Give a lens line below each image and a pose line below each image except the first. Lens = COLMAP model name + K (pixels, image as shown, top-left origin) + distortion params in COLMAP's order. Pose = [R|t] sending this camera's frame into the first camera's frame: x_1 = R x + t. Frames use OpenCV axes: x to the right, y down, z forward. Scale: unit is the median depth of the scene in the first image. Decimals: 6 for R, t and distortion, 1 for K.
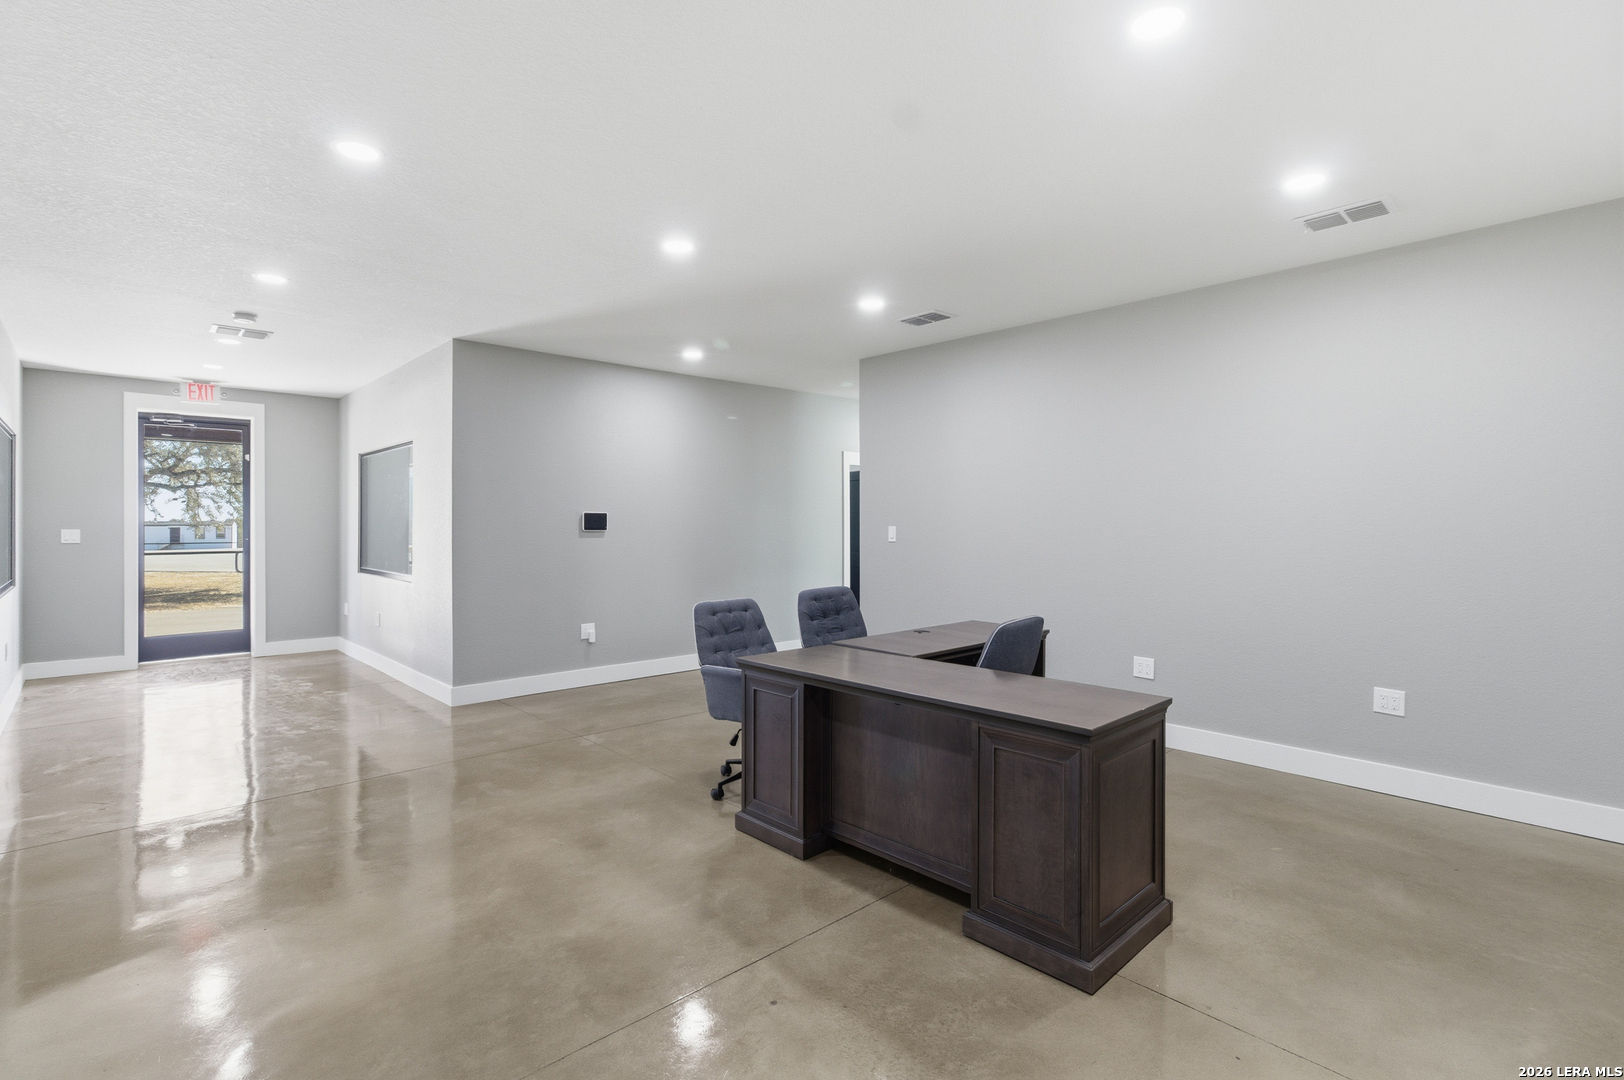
lens RADIAL K [[760.8, 0, 807.7], [0, 760.8, 534.8], [0, 0, 1]] dist [-0.000056, -0.000170]
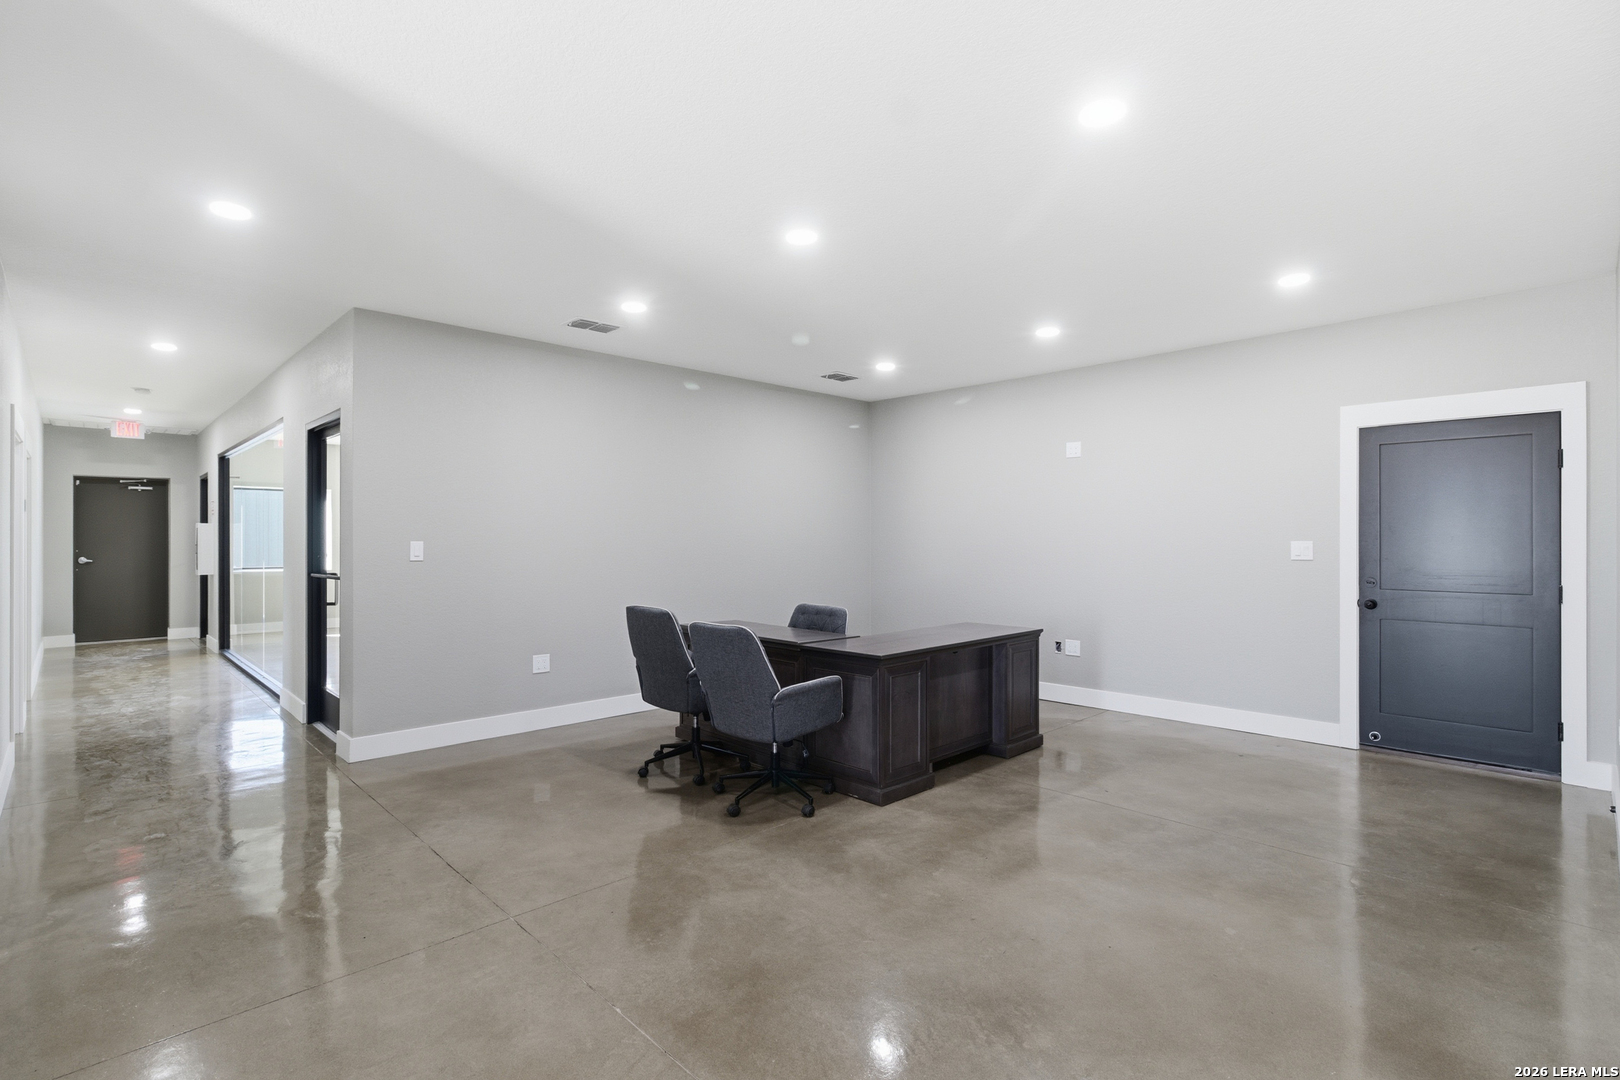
lens RADIAL K [[759.0, 0, 804.8], [0, 759.0, 531.1], [0, 0, 1]] dist [-0.000056, -0.000170]
pose [[-0.001081, -0.001974, 0.999997, -1.449045], [0.016866, 0.999856, 0.001992, -0.035338], [-0.999857, 0.016868, -0.001048, 1.310803]]
